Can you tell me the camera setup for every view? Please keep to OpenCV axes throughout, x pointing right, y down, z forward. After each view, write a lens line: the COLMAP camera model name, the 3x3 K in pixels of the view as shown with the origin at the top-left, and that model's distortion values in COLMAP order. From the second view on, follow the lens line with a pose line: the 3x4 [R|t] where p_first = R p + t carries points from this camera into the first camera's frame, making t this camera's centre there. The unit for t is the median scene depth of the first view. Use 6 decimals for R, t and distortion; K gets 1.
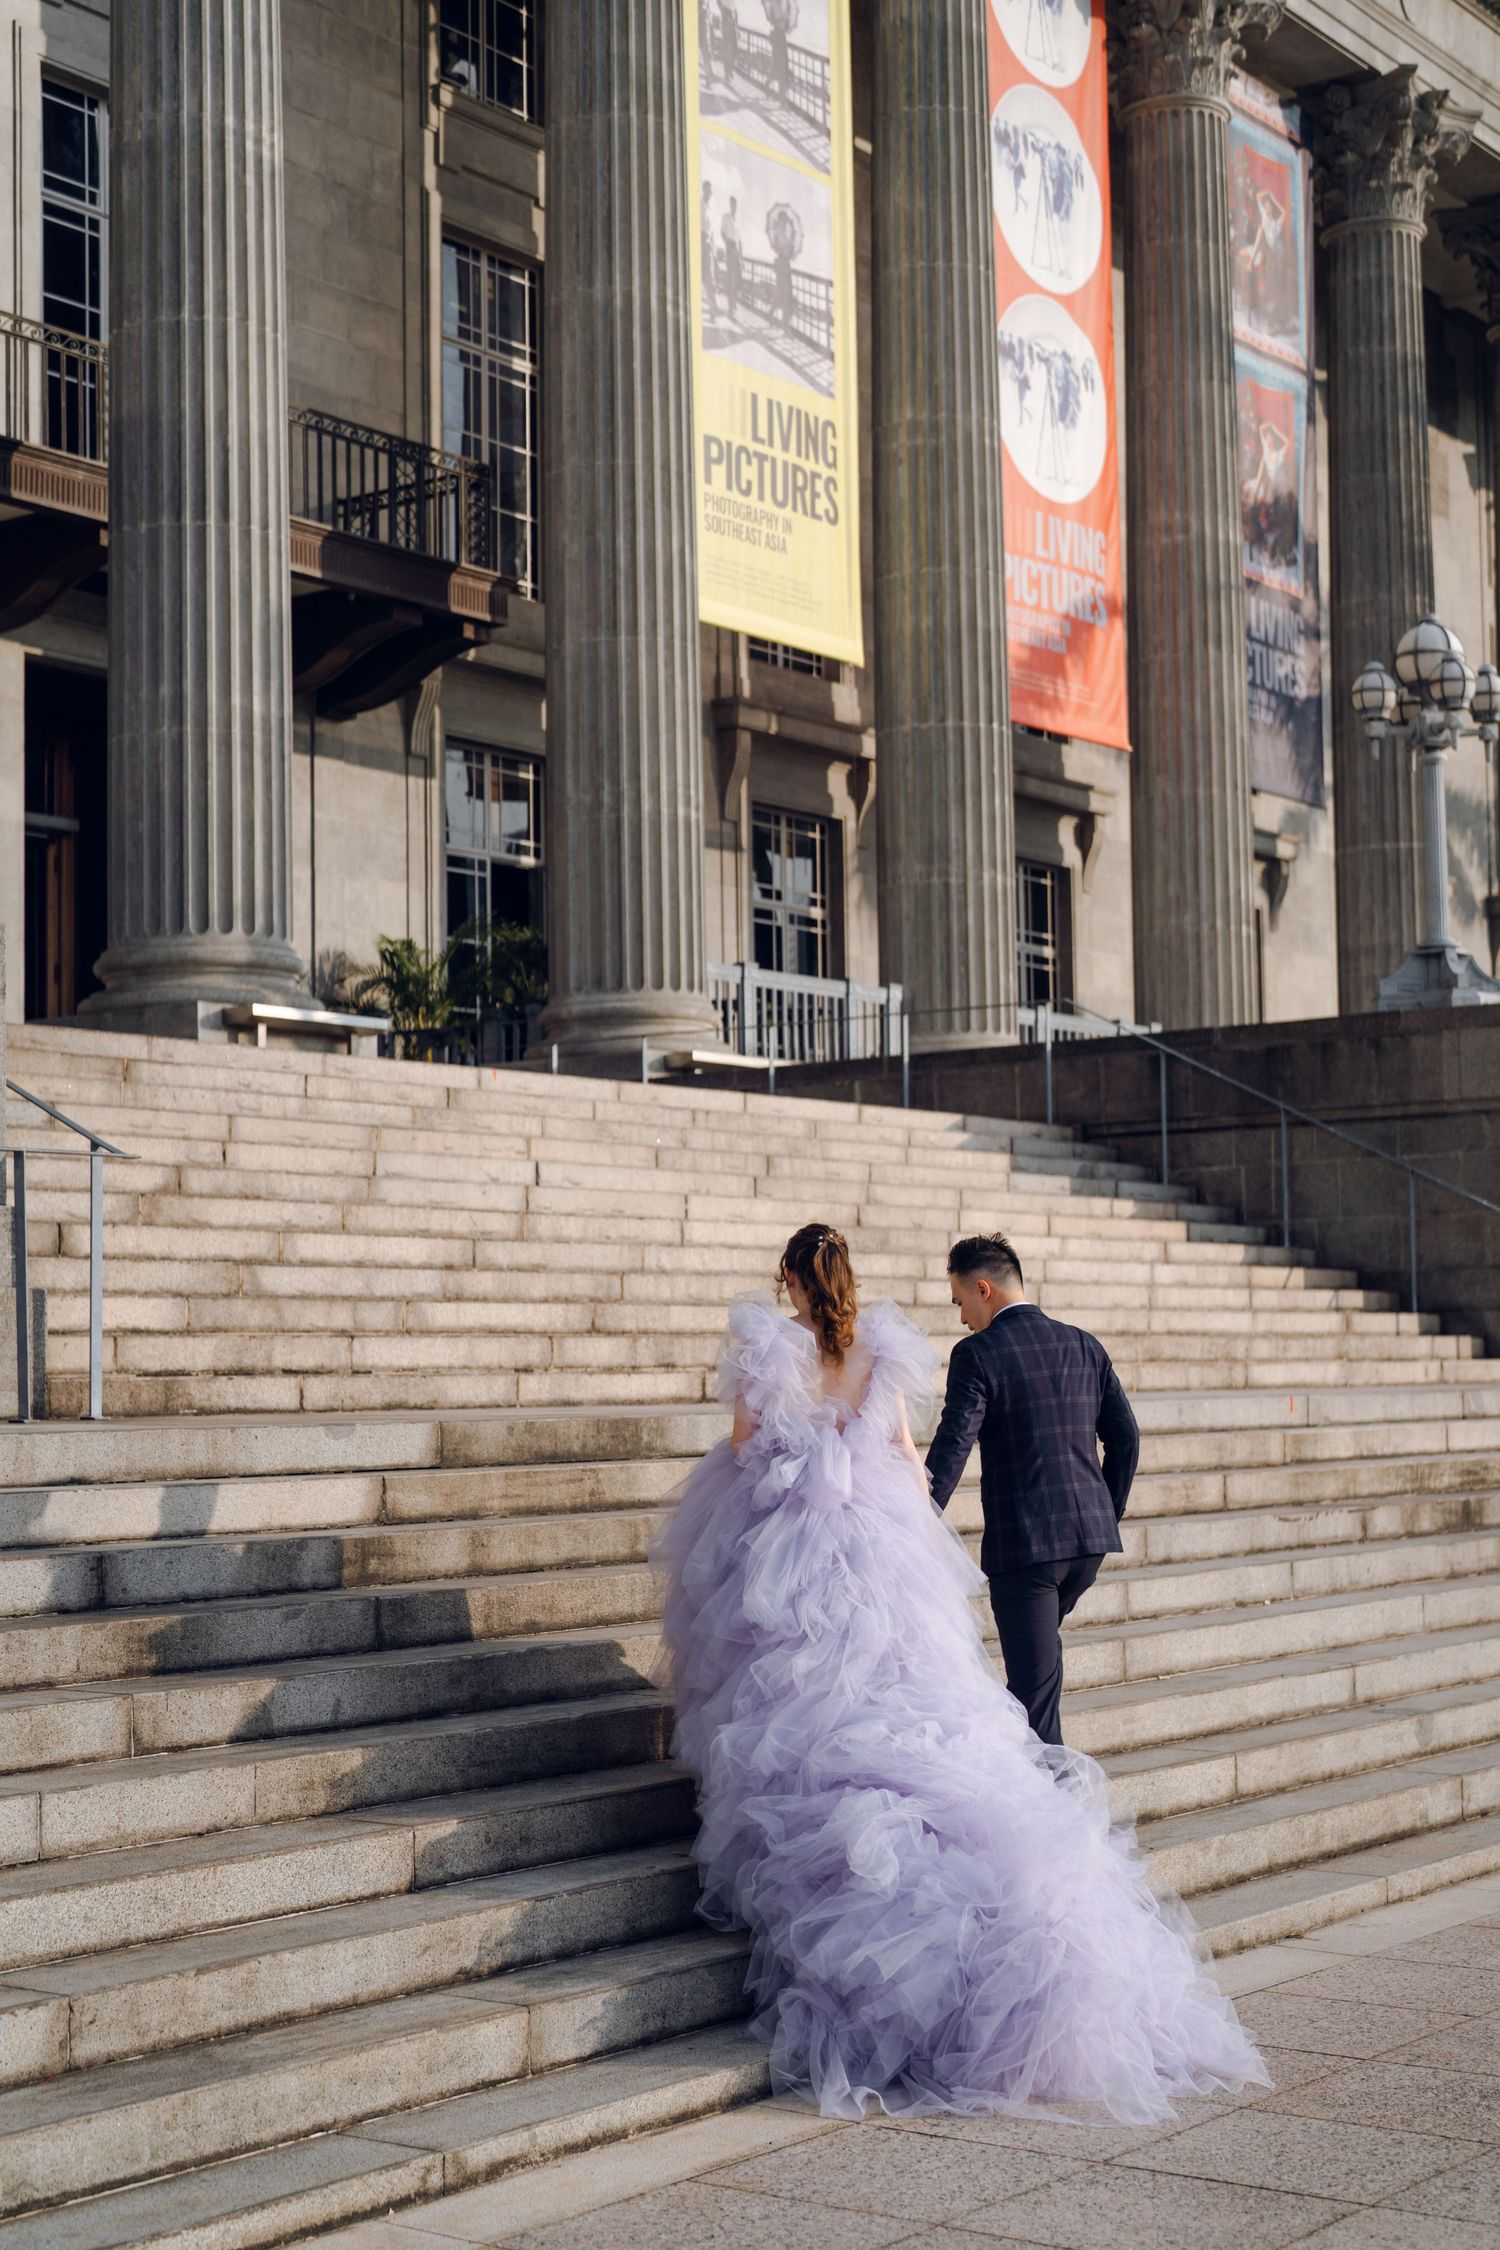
lens RADIAL K [[3272.5, 0, 750.0], [0, 3272.5, 1125.0], [0, 0, 1]] dist [-0.015396, 0.115779]
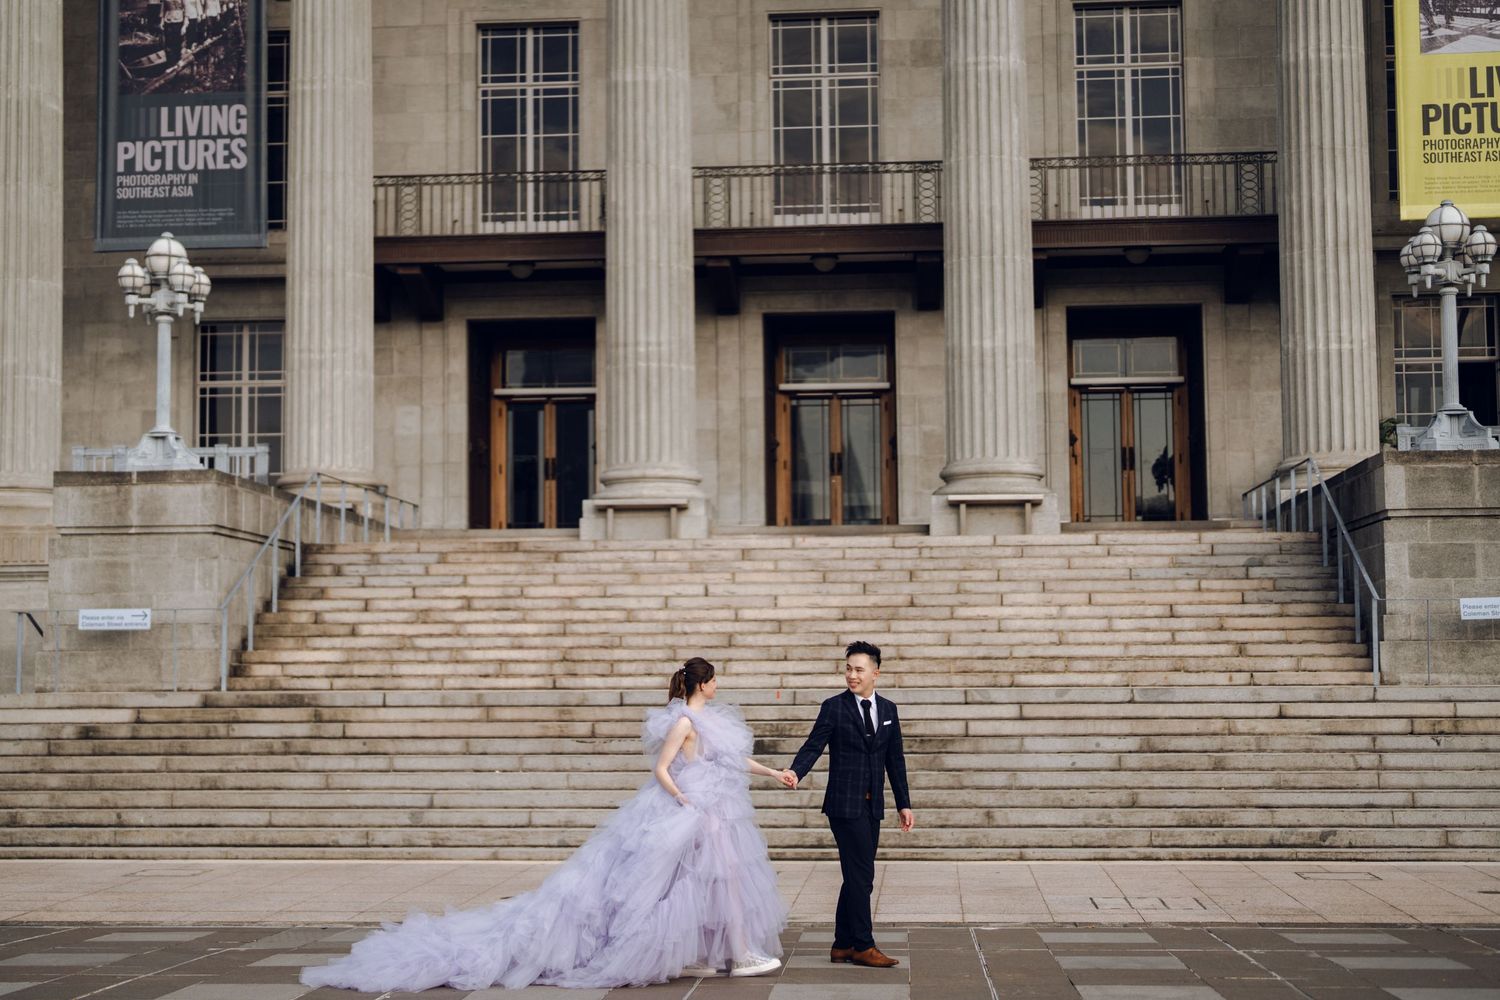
lens RADIAL K [[2181.7, 0, 750.0], [0, 2181.7, 500.0], [0, 0, 1]] dist [-0.015396, 0.115779]
pose [[0.537484, -0.055211, -0.841465, 0.808111], [0.060701, 0.997799, -0.026695, -0.003599], [0.841087, -0.036730, 0.539652, 0.124589]]
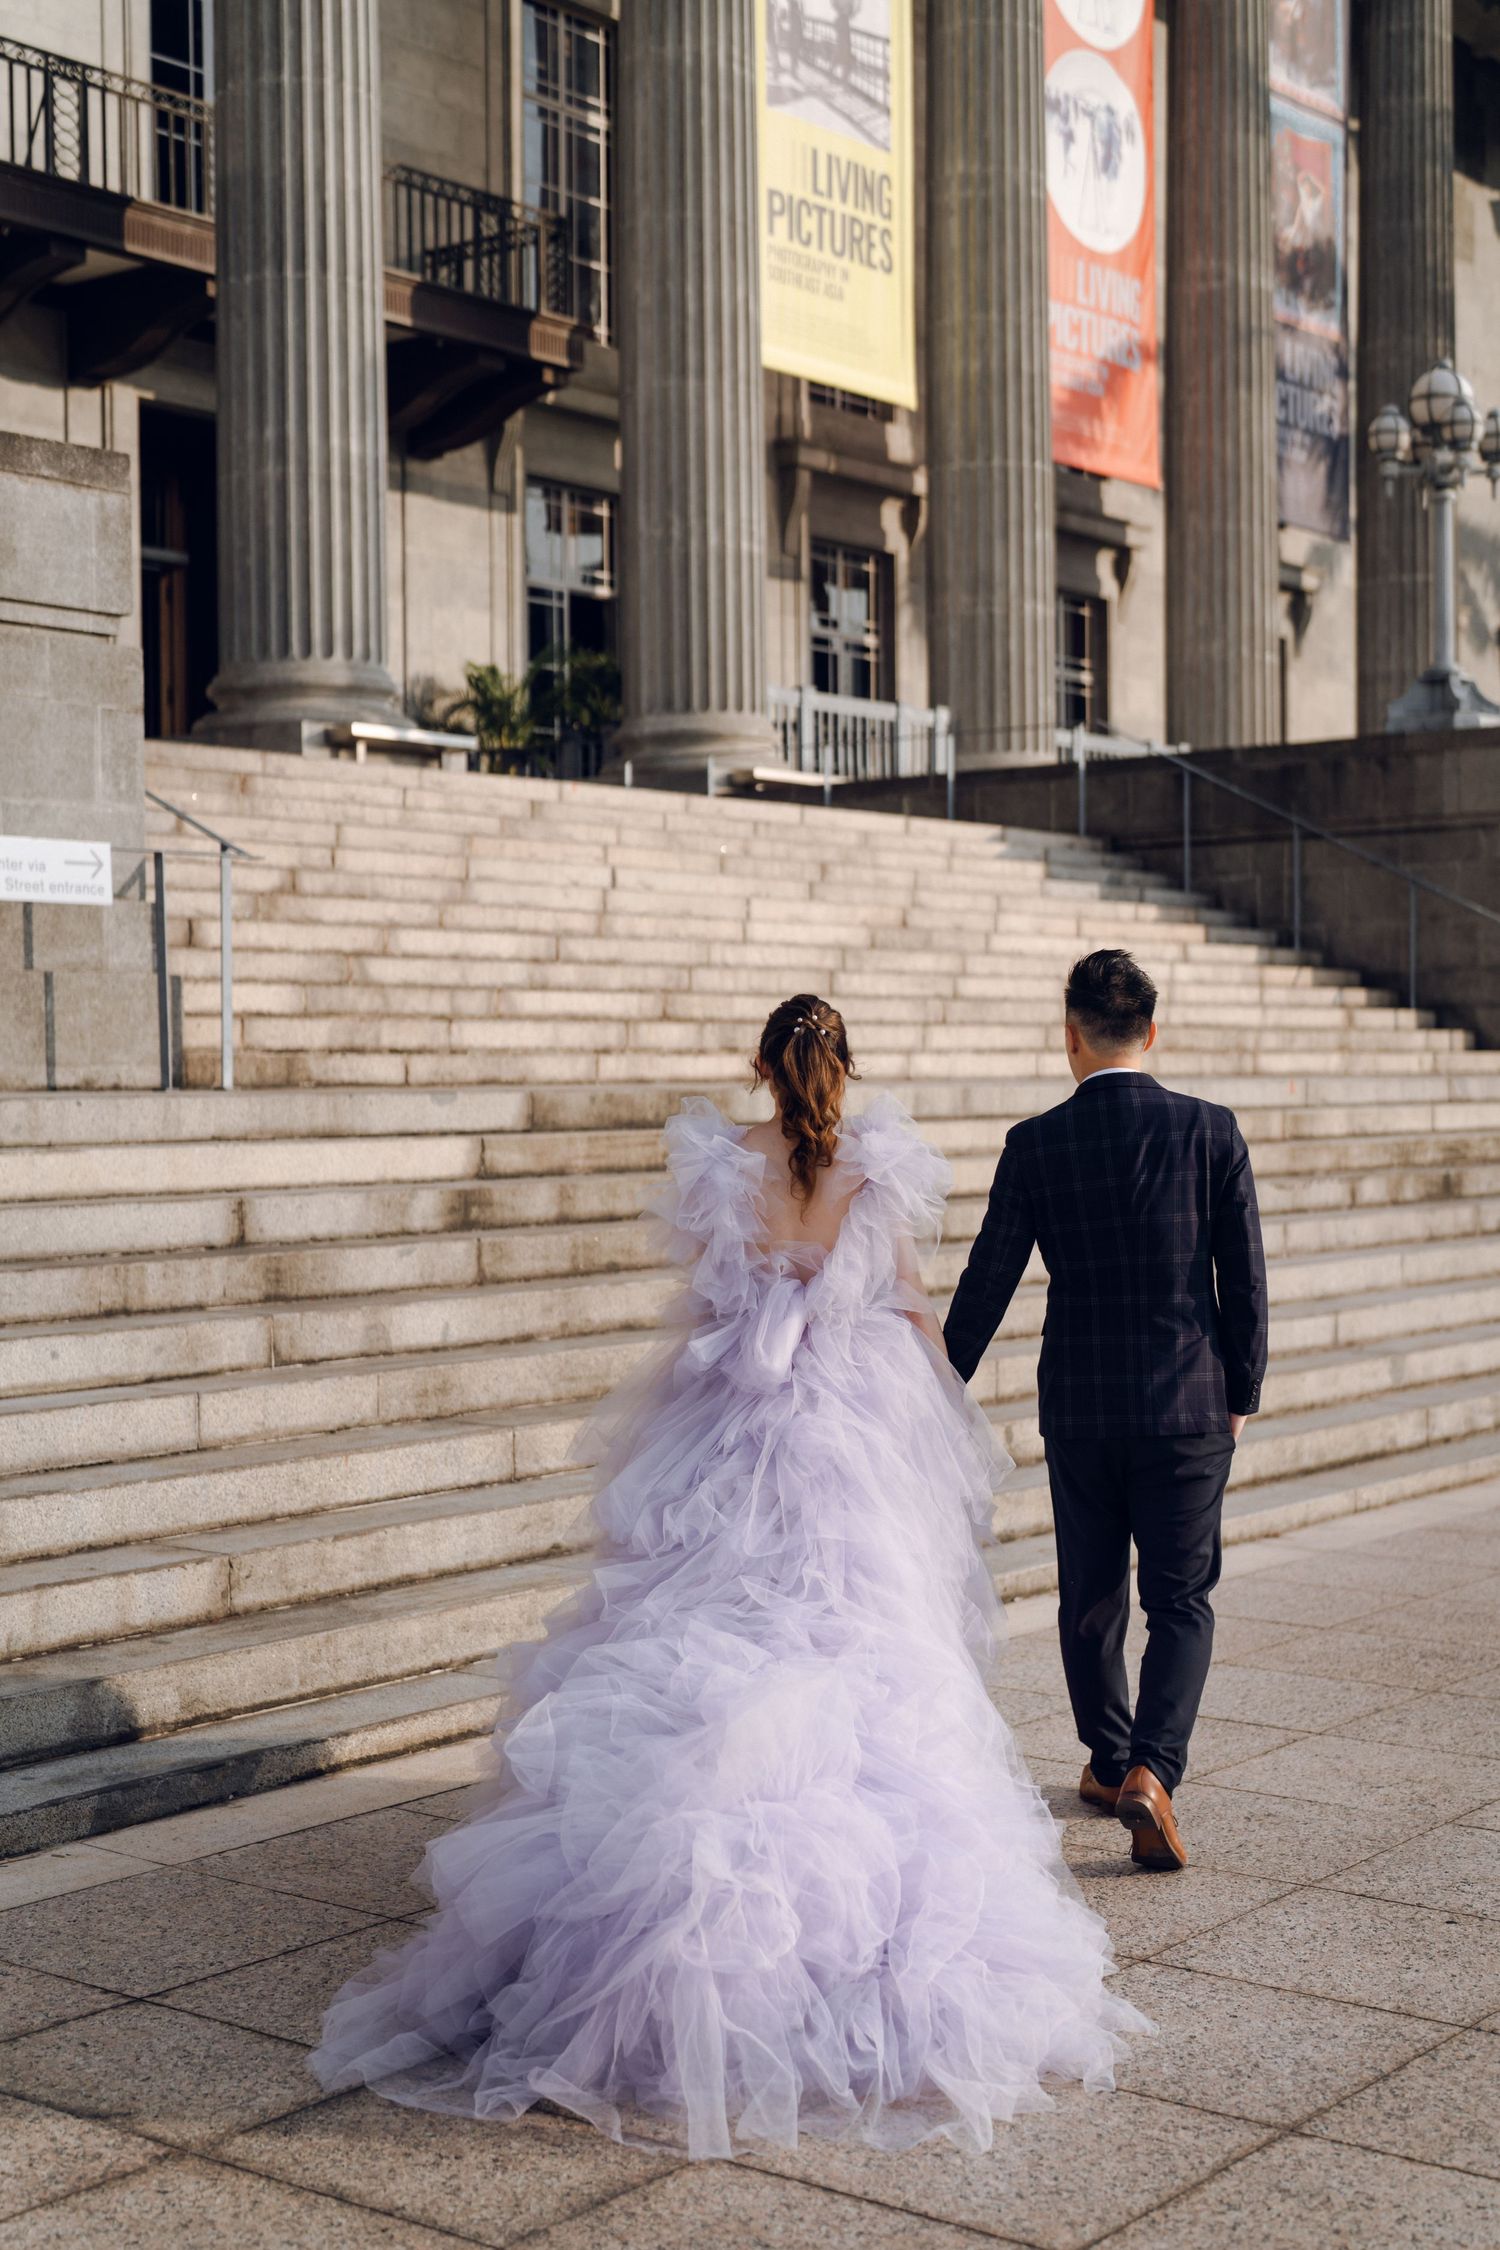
lens RADIAL K [[3048.0, 0, 719.0], [0, 3048.0, 1124.9], [0, 0, 1]] dist [-0.019363, 0.106187]
pose [[0.999570, 0.005721, -0.028746, 0.000421], [-0.003030, 0.995683, 0.092774, 0.001540], [0.029153, -0.092647, 0.995272, -0.021067]]
